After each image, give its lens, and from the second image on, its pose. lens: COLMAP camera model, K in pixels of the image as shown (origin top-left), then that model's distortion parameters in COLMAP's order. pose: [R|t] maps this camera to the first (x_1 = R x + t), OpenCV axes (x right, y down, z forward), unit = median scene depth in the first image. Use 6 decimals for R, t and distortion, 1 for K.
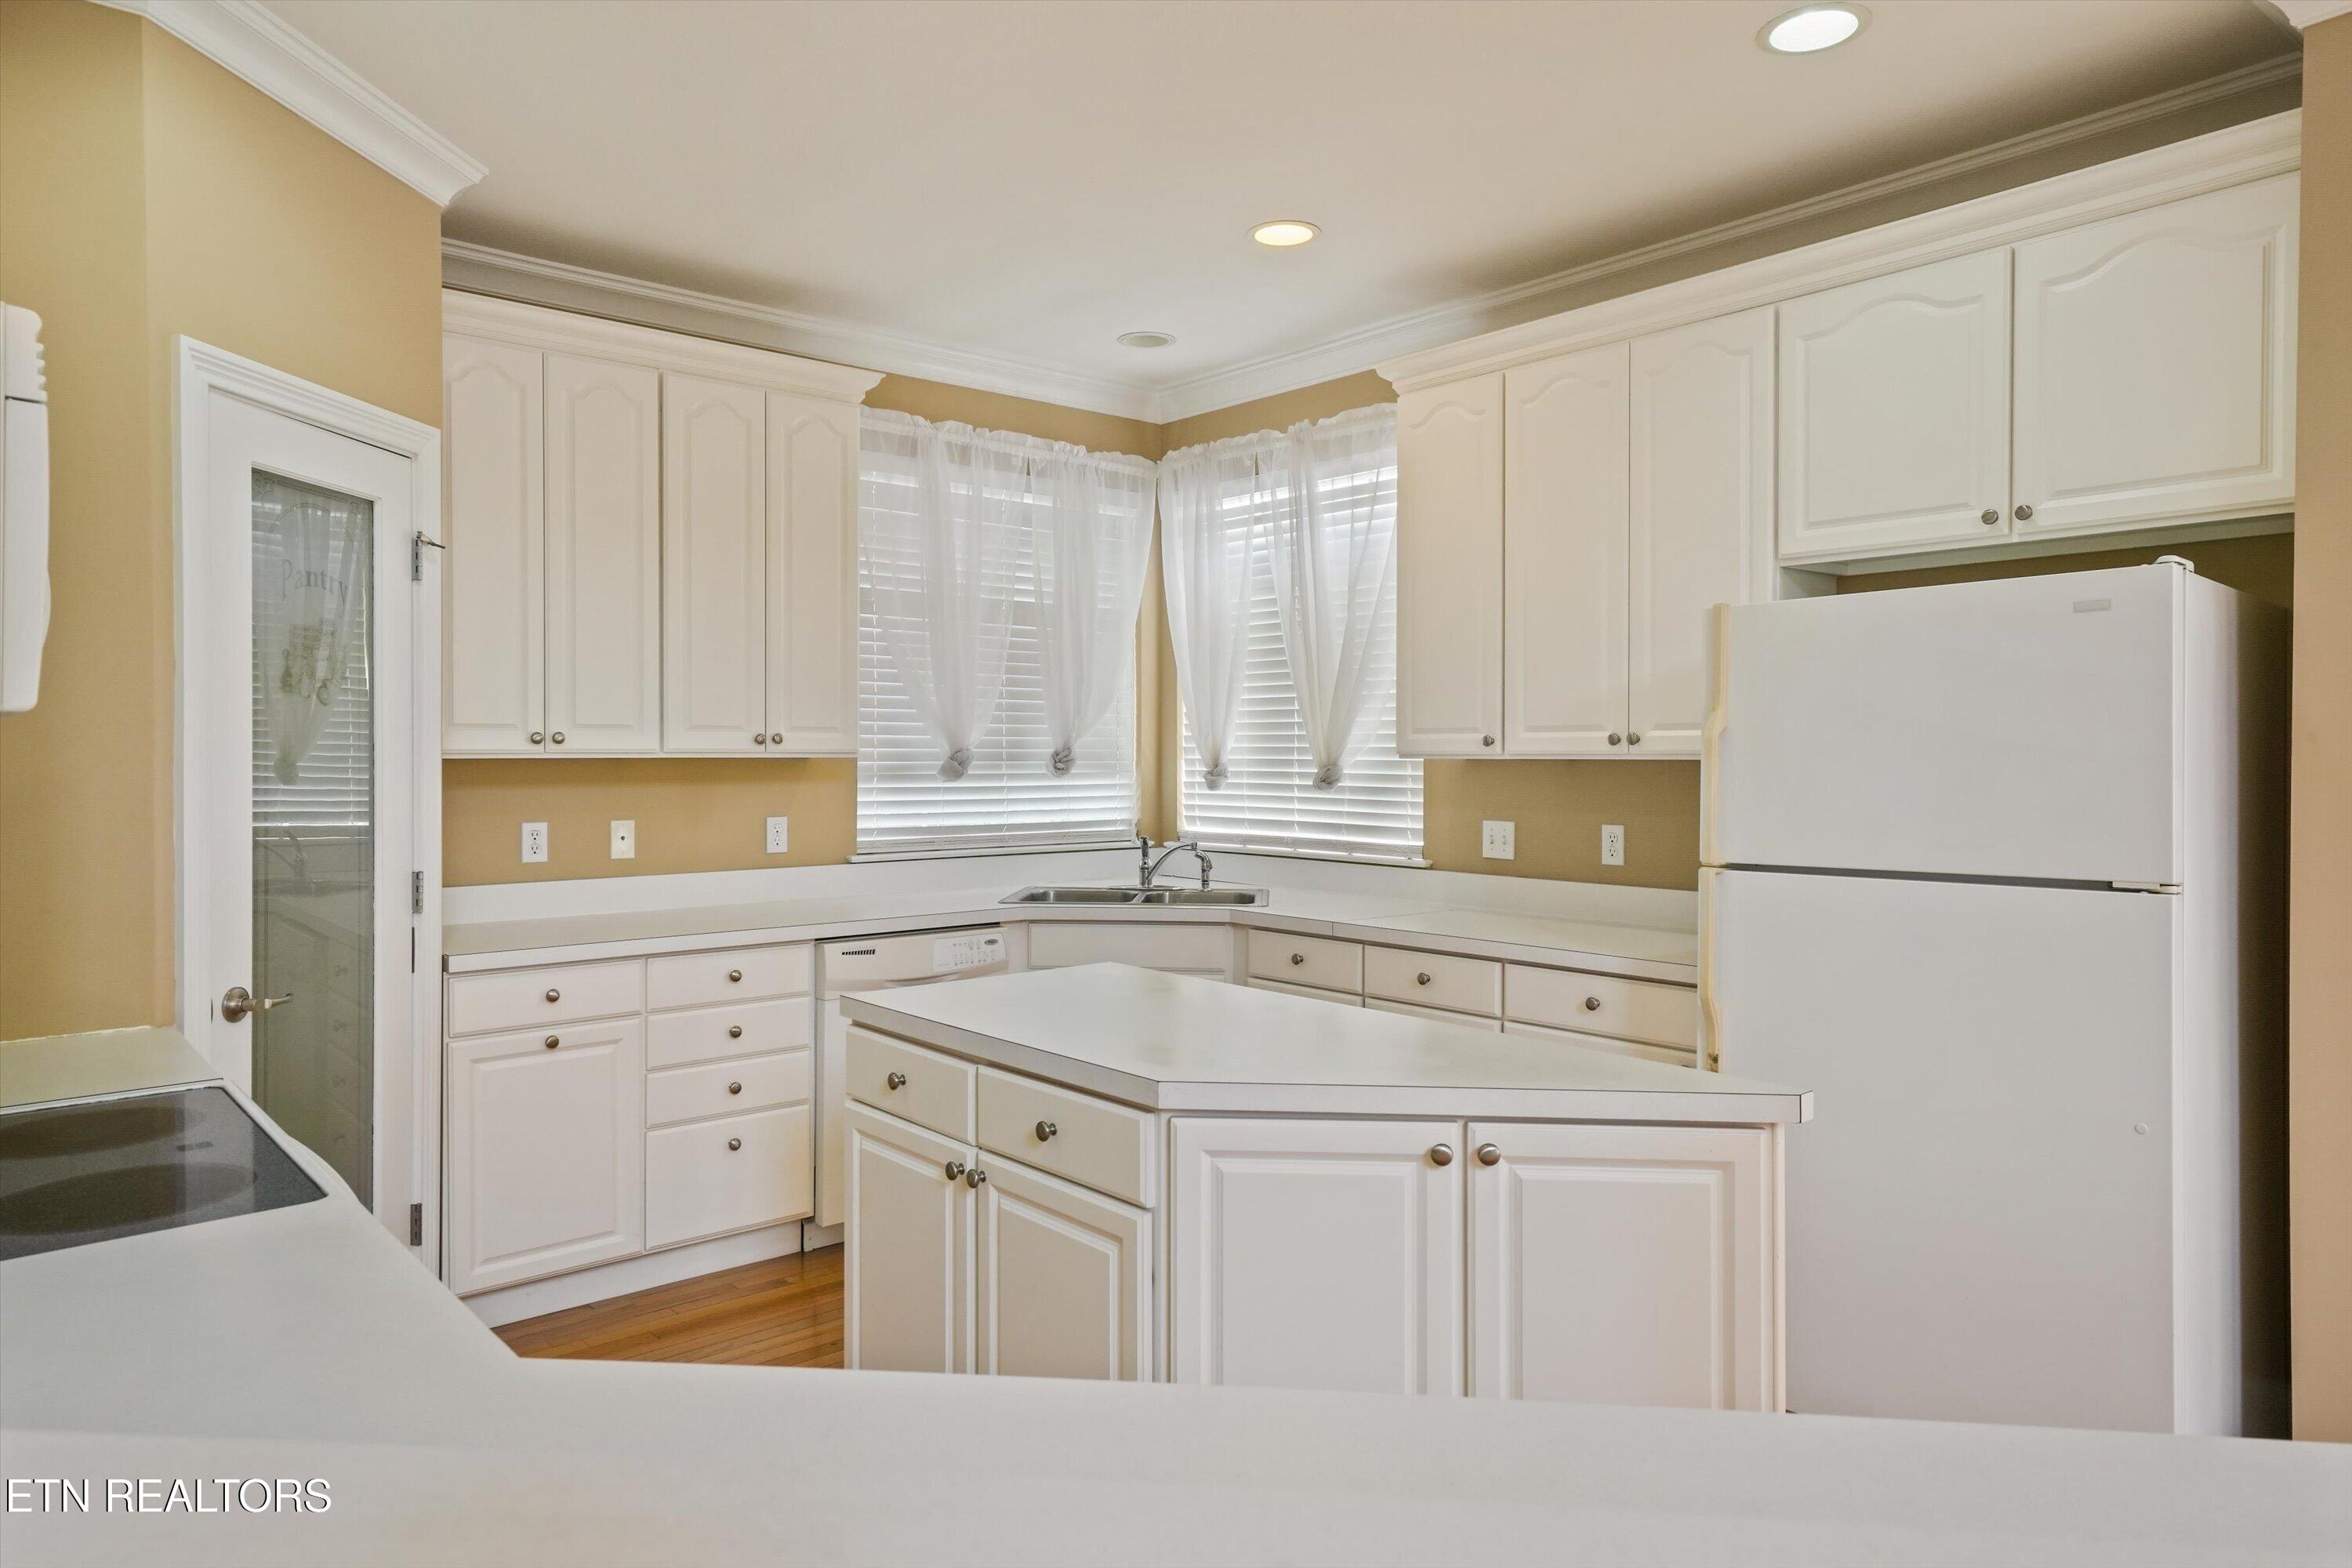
lens RADIAL K [[1420.0, 0, 1175.9], [0, 1420.0, 763.7], [0, 0, 1]] dist [0.002553, -0.000863]
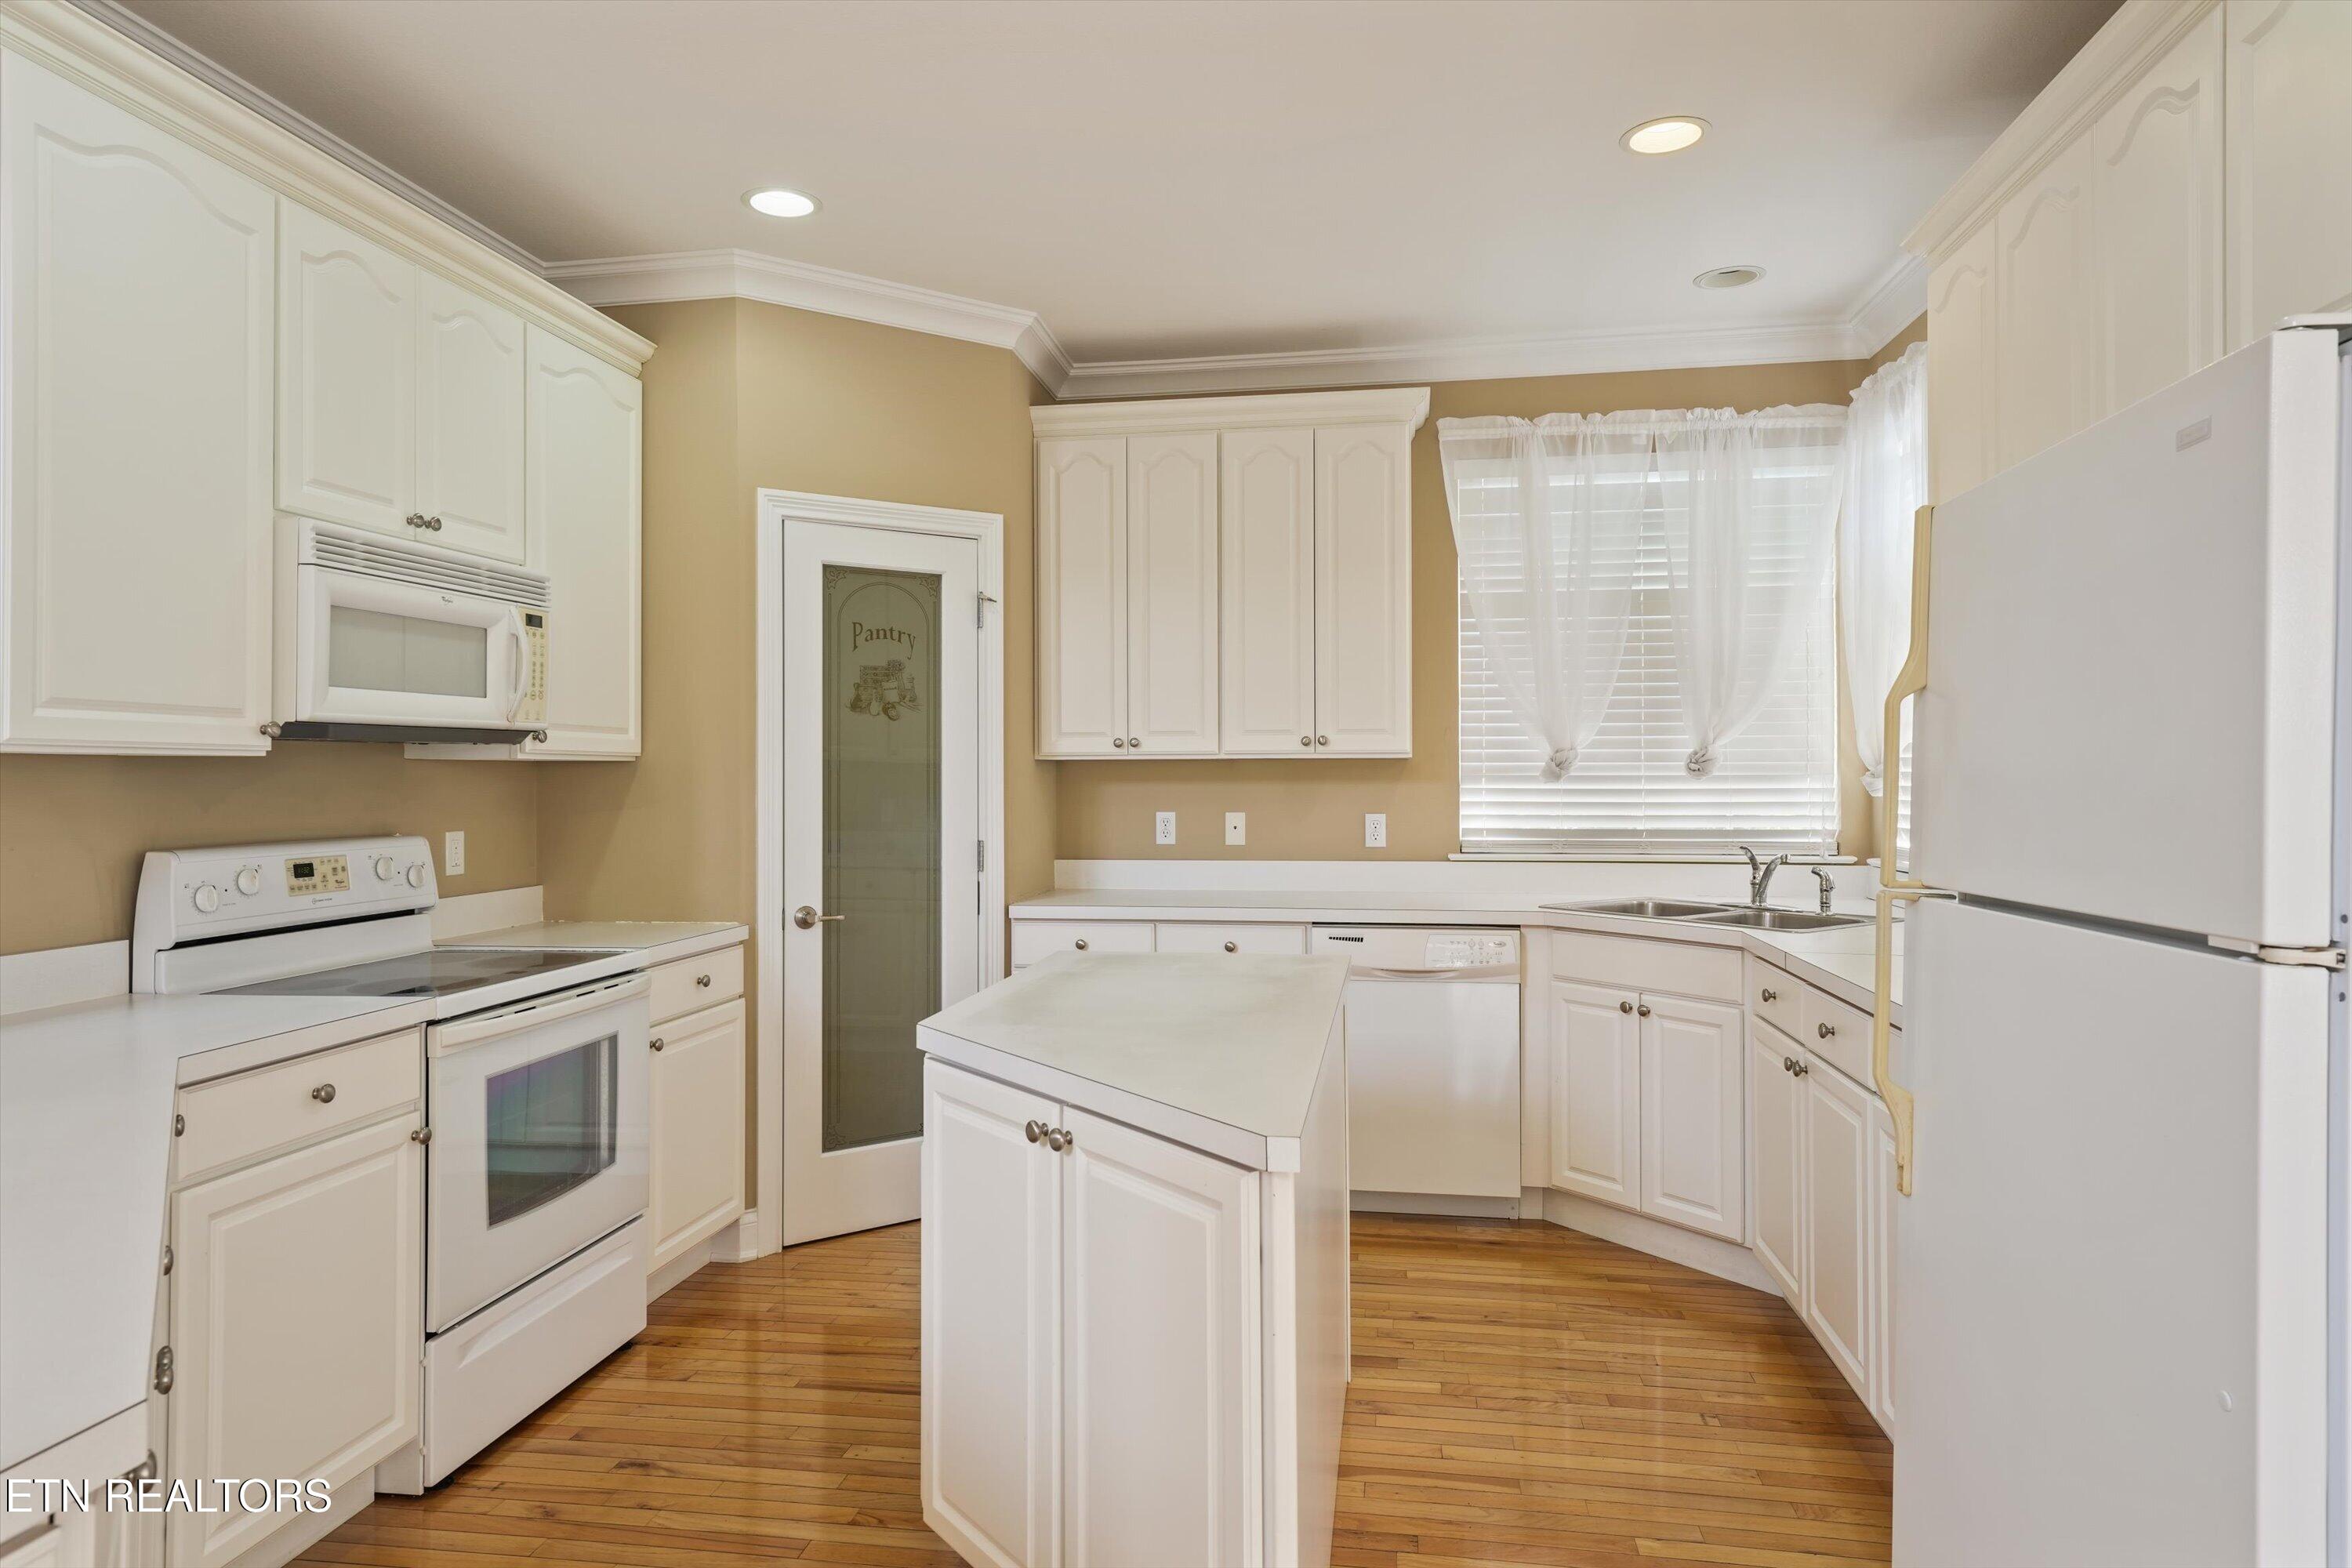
lens RADIAL K [[1420.0, 0, 1175.9], [0, 1420.0, 763.7], [0, 0, 1]] dist [0.002553, -0.000863]
pose [[0.639830, -0.008164, -0.768473, 0.429917], [-0.003215, 0.999906, -0.013299, 0.013394], [0.768510, 0.010979, 0.639744, 0.181859]]
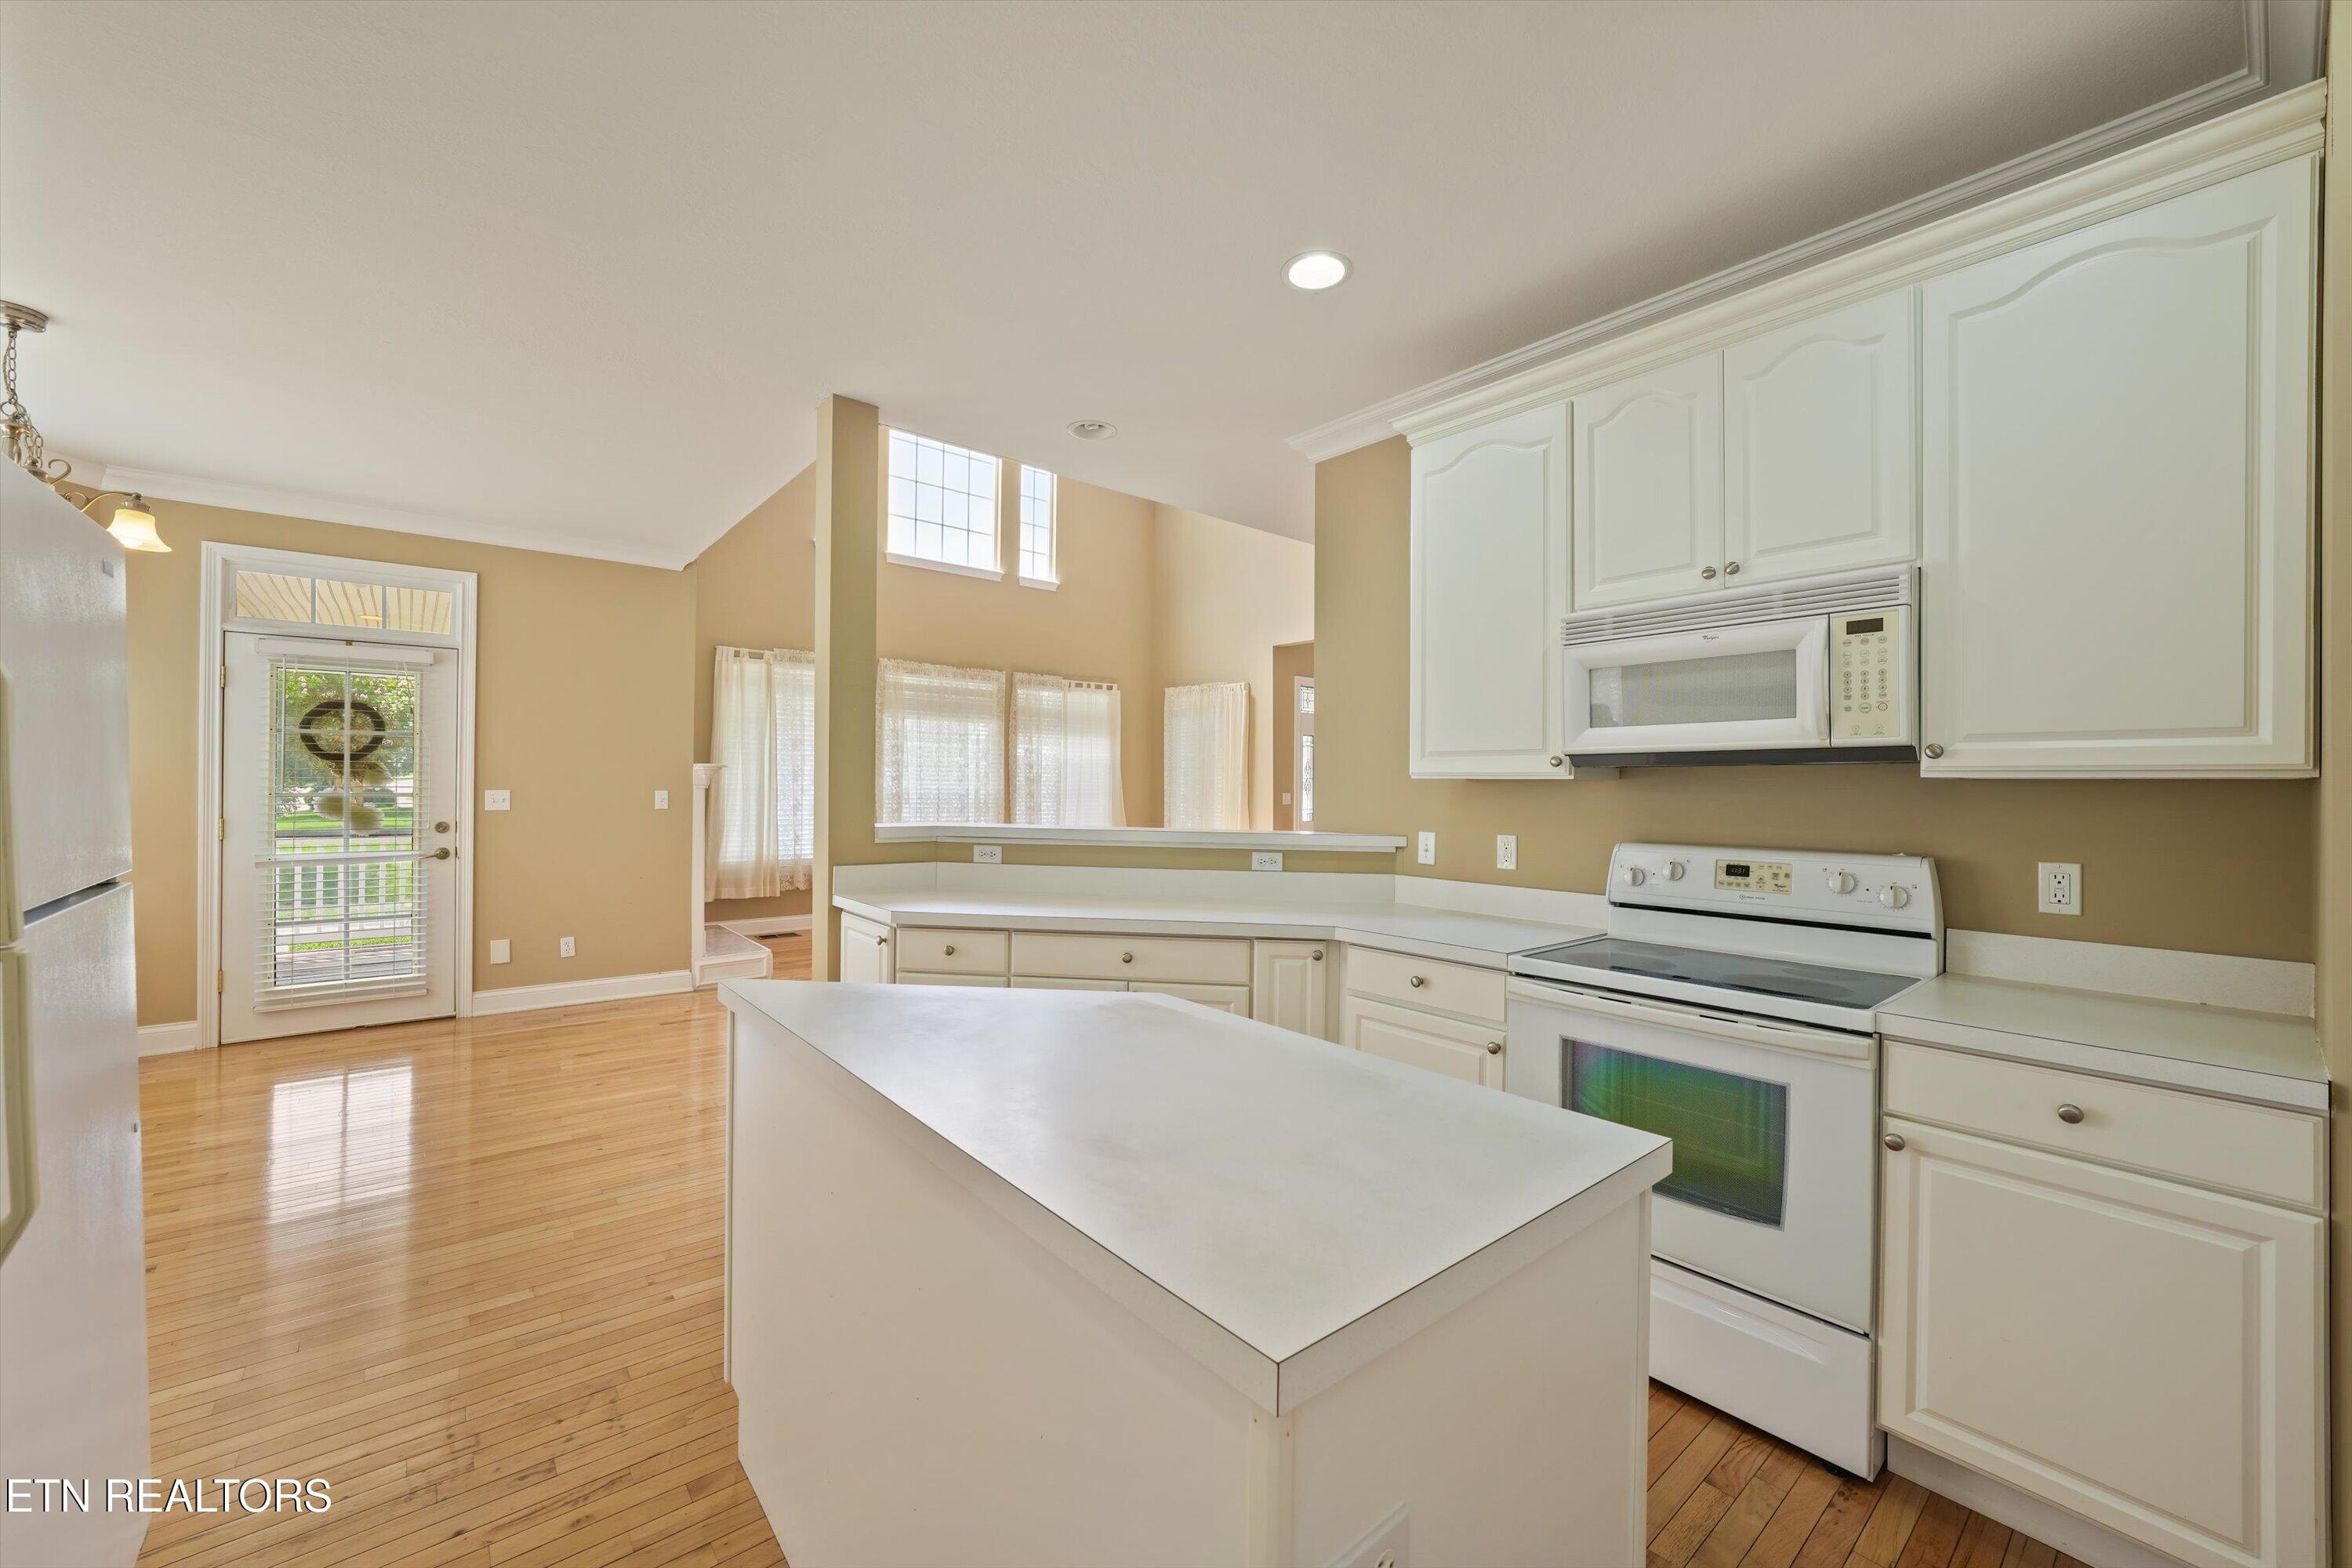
lens RADIAL K [[926.7, 0, 1176.0], [0, 926.7, 784.0], [0, 0, 1]] dist [-0.001982, -0.000153]
pose [[-0.999514, -0.010585, 0.029307, -0.019180], [-0.010467, 0.999937, 0.004168, 0.007065], [-0.029350, 0.003859, -0.999562, 0.819284]]
